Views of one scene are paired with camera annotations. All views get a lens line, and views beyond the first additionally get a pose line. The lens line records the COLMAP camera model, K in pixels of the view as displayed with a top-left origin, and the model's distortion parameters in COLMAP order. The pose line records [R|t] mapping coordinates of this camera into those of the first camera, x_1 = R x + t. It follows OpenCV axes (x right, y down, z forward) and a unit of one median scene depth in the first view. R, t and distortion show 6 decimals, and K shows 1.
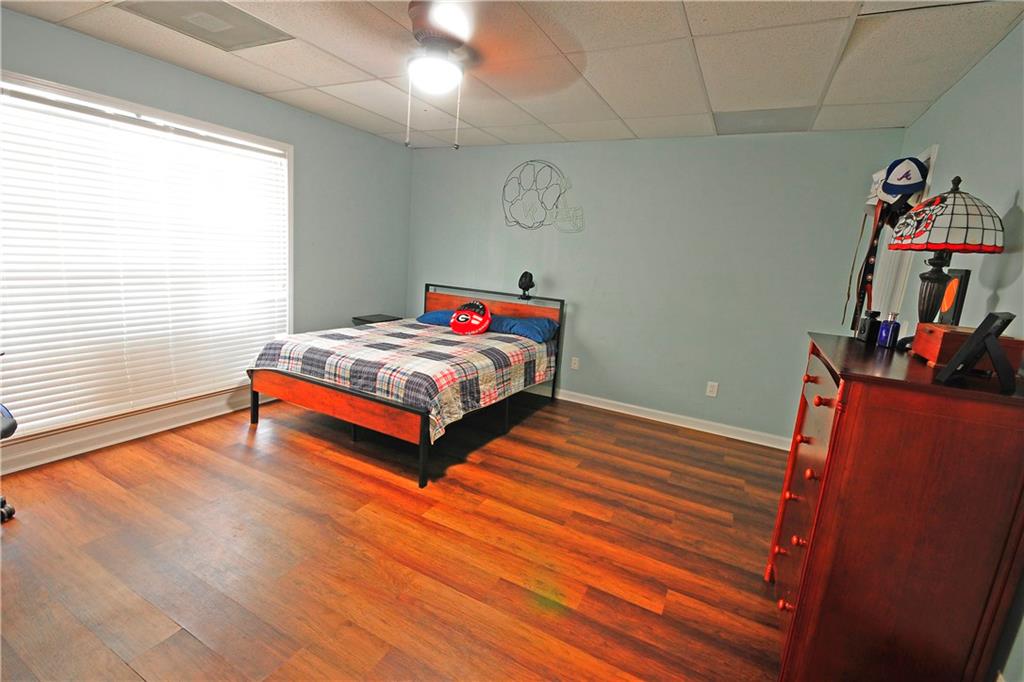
lens RADIAL K [[466.2, 0, 505.0], [0, 466.2, 341.4], [0, 0, 1]] dist [-0.010069, -0.002617]
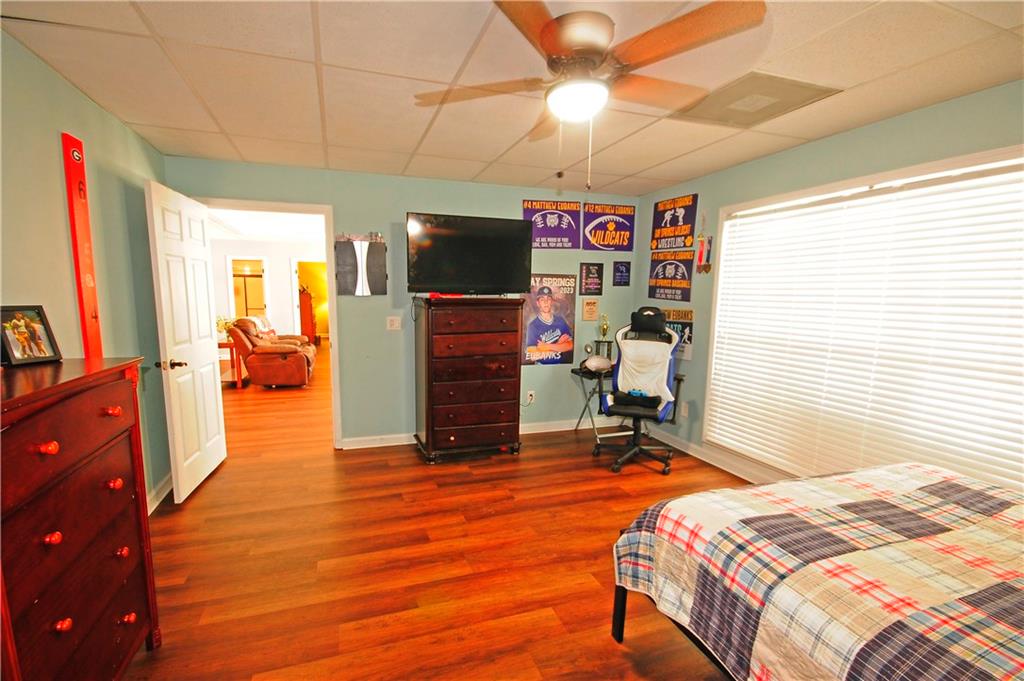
lens RADIAL K [[466.2, 0, 488.0], [0, 466.2, 358.9], [0, 0, 1]] dist [-0.010069, -0.002617]
pose [[-0.704894, 0.015432, -0.709145, 0.466735], [-0.199092, 0.955269, 0.218686, -0.210404], [0.680799, 0.295335, -0.670291, 1.263484]]
